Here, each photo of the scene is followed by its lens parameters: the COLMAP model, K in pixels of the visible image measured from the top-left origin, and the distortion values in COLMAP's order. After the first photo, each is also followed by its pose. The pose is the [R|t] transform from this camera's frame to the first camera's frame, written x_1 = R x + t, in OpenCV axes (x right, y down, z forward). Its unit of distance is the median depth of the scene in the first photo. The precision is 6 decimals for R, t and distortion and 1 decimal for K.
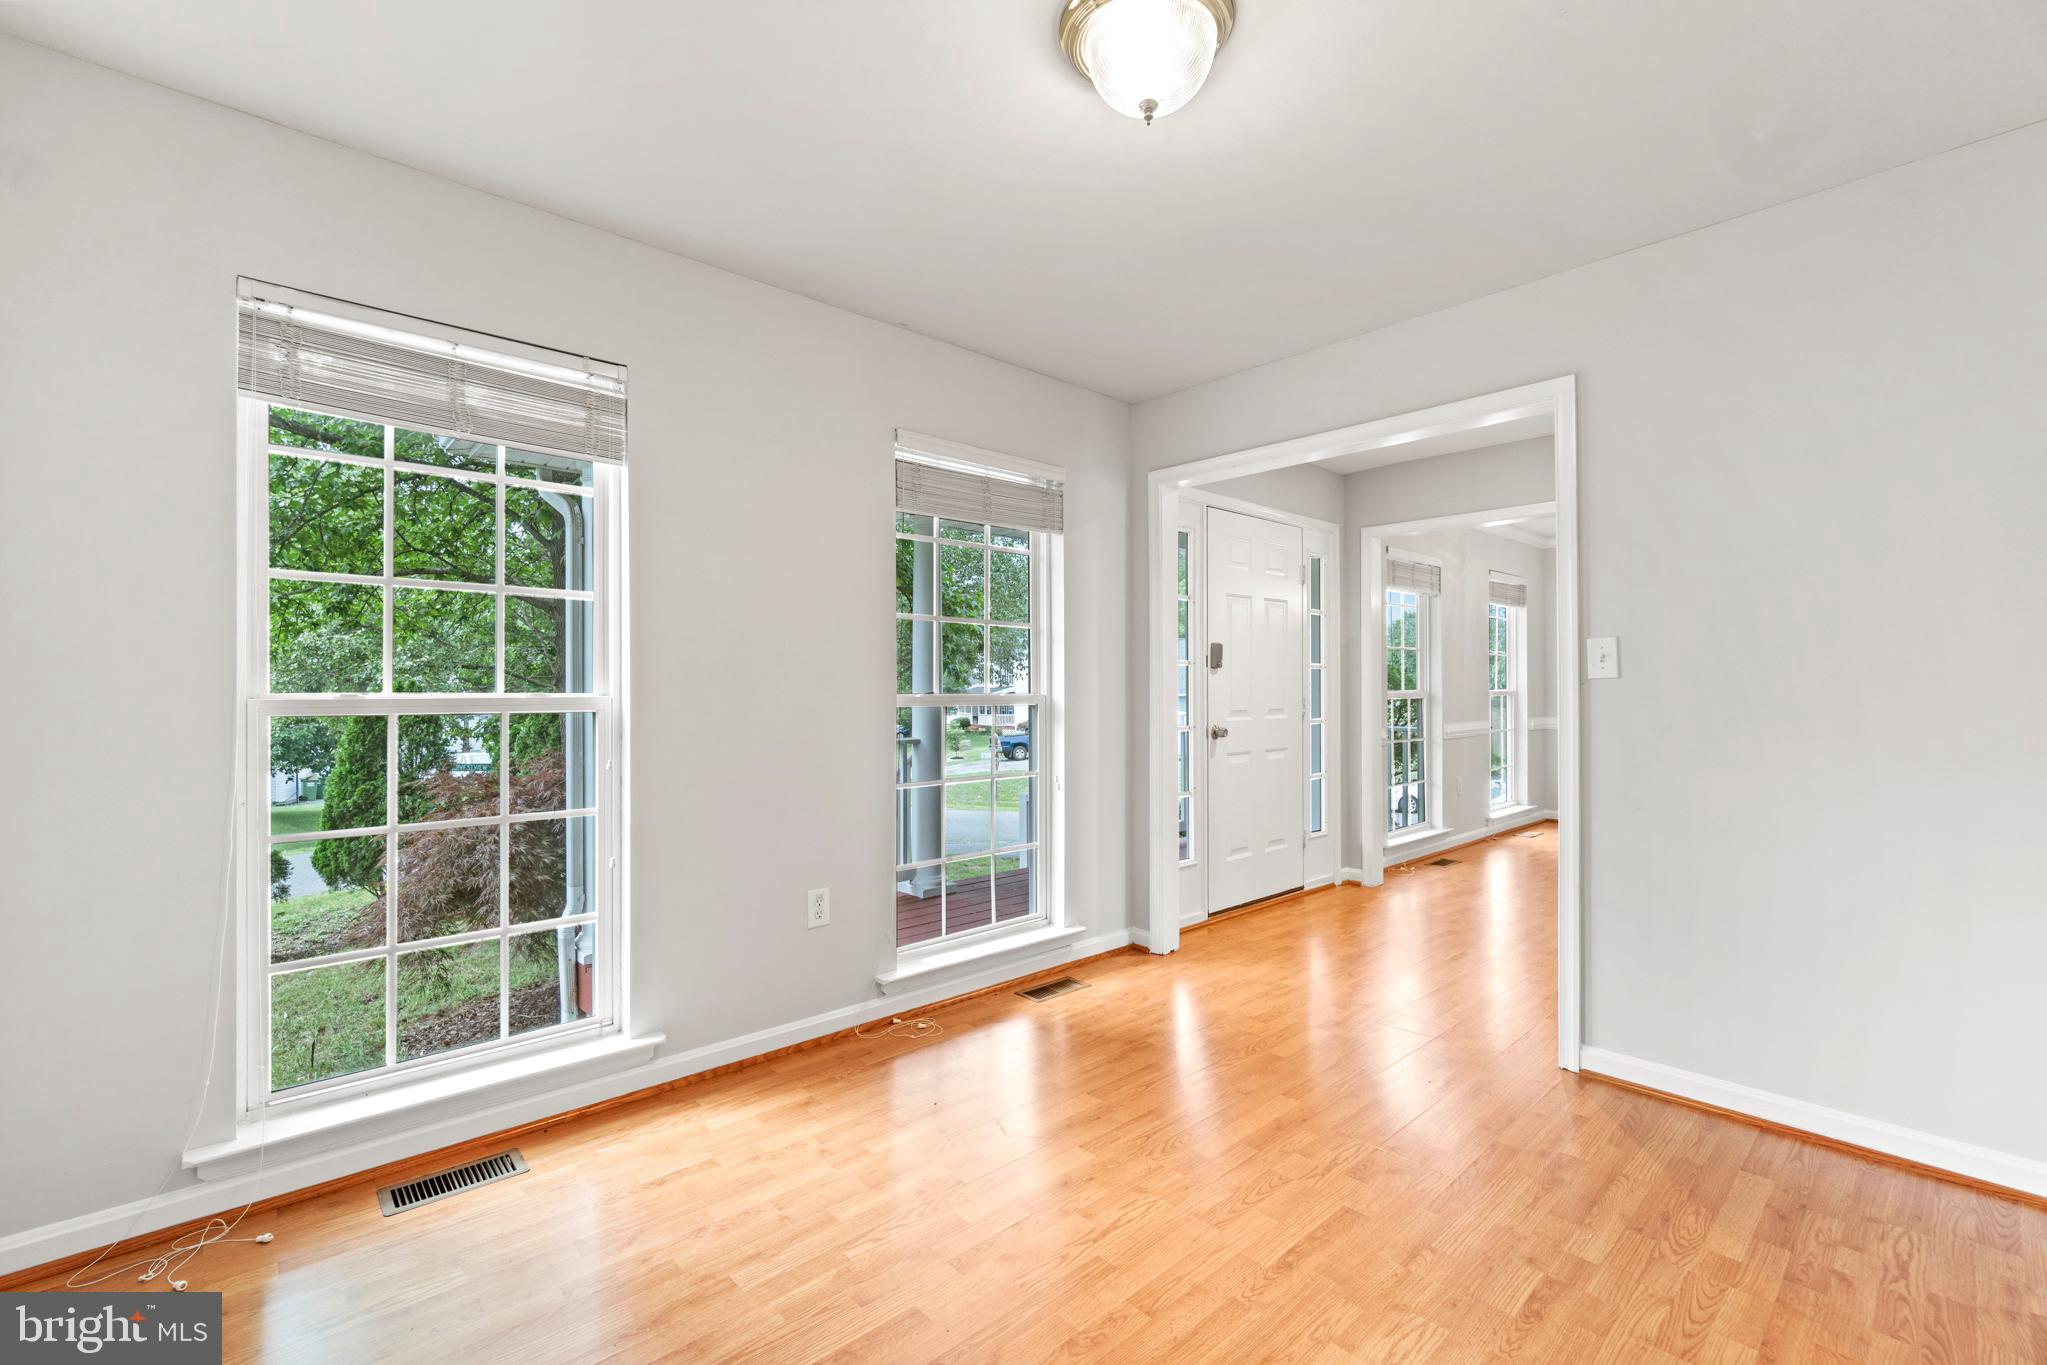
lens RADIAL K [[882.2, 0, 1013.3], [0, 882.2, 691.3], [0, 0, 1]] dist [-0.005500, 0.000483]
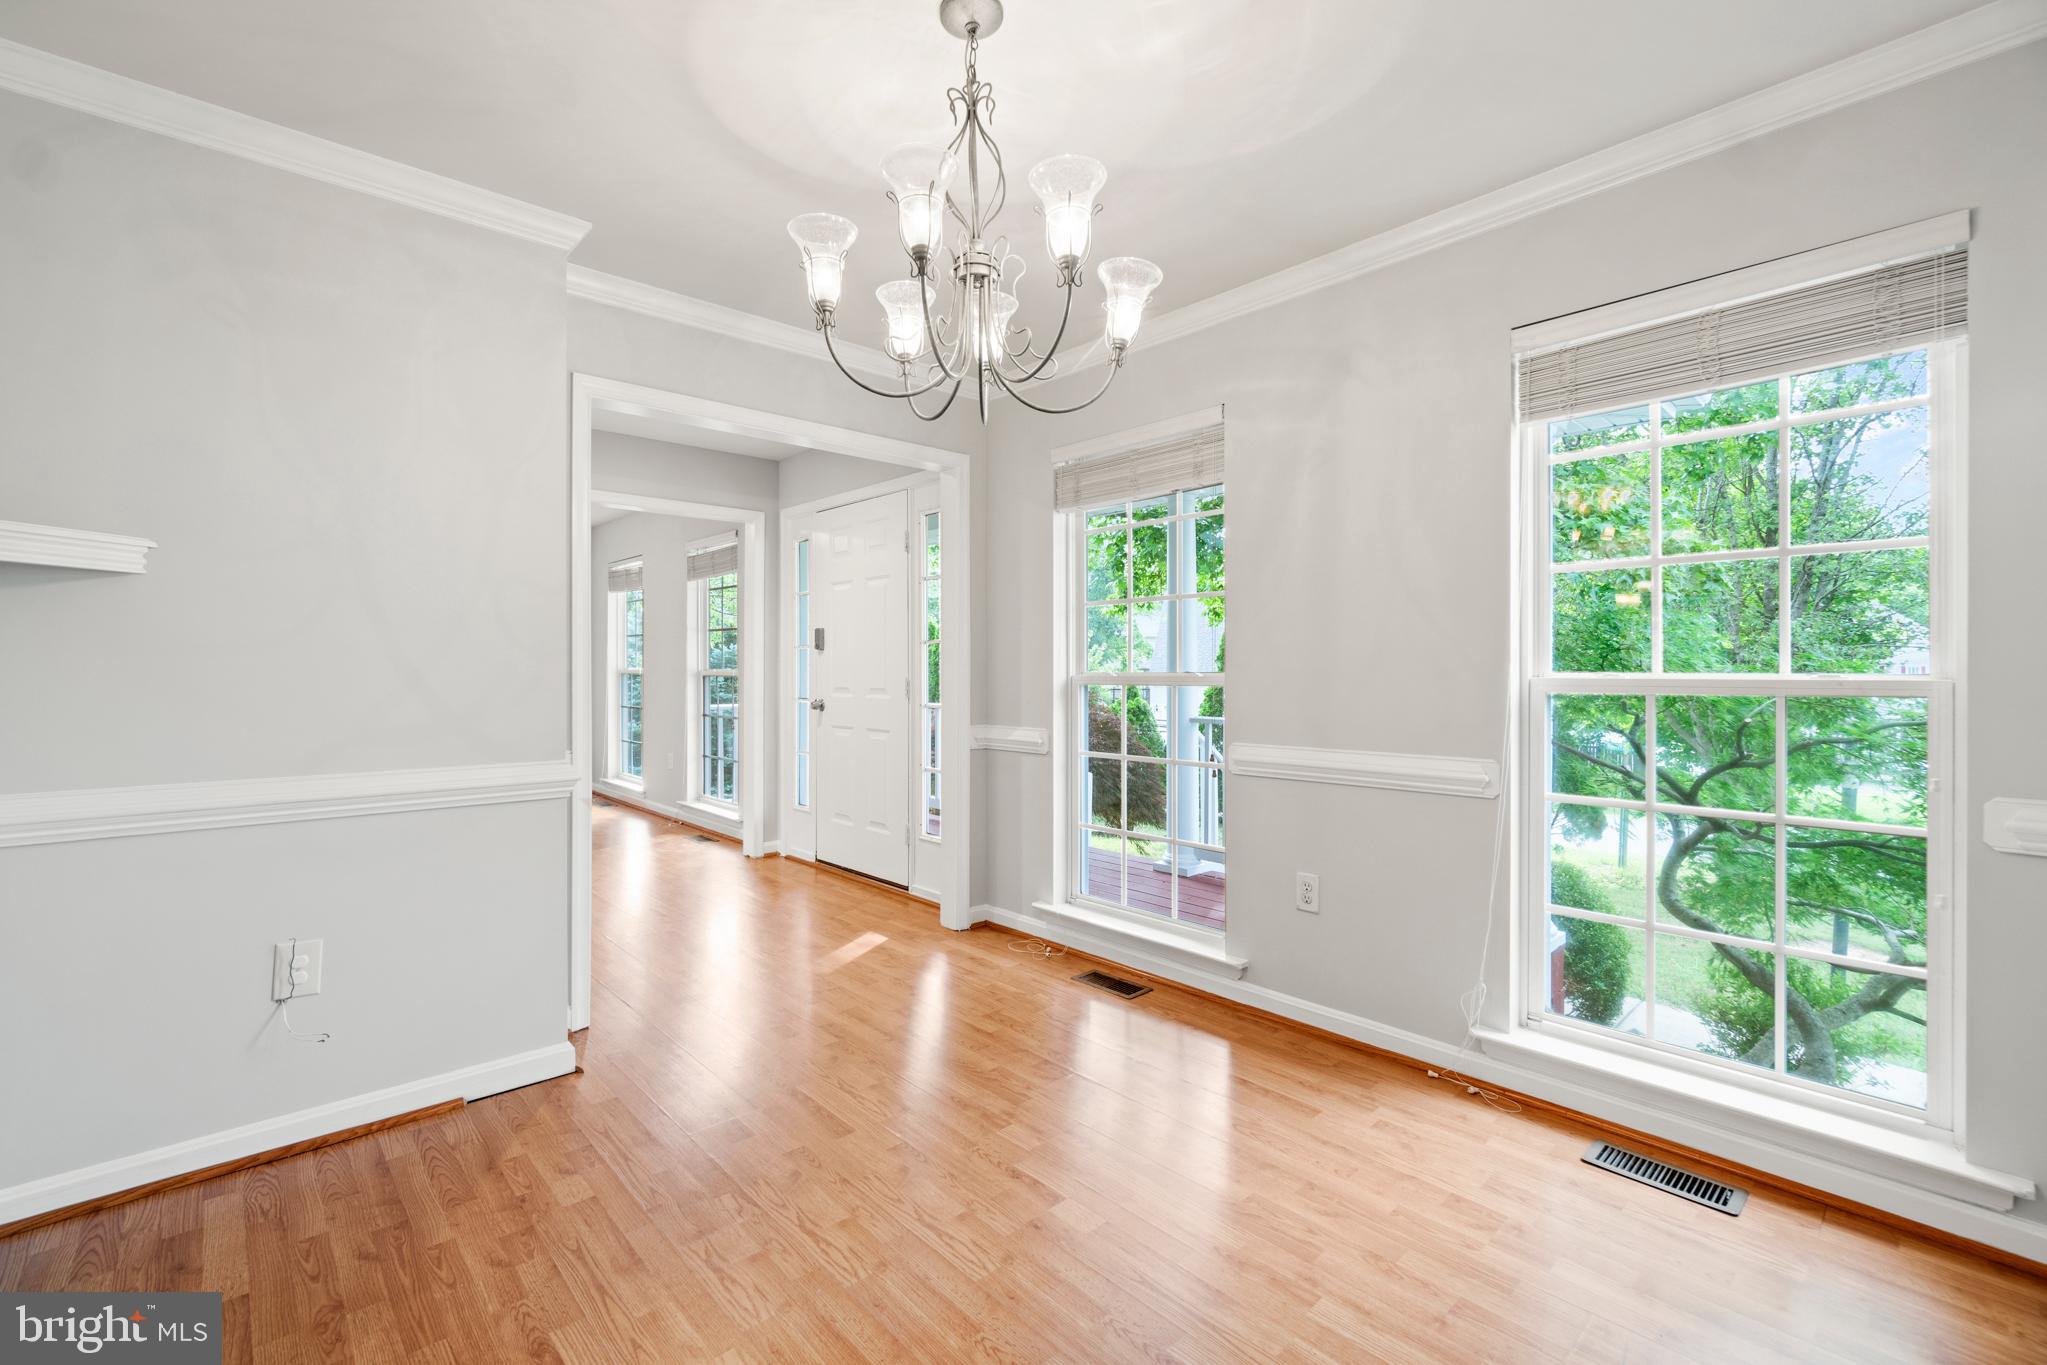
lens RADIAL K [[882.2, 0, 1005.4], [0, 882.2, 707.9], [0, 0, 1]] dist [-0.005500, 0.000483]
pose [[-0.013799, 0.041999, -0.999022, 1.293115], [0.000059, 0.999118, 0.042002, 0.000711], [0.999905, 0.000521, -0.013789, 1.178358]]
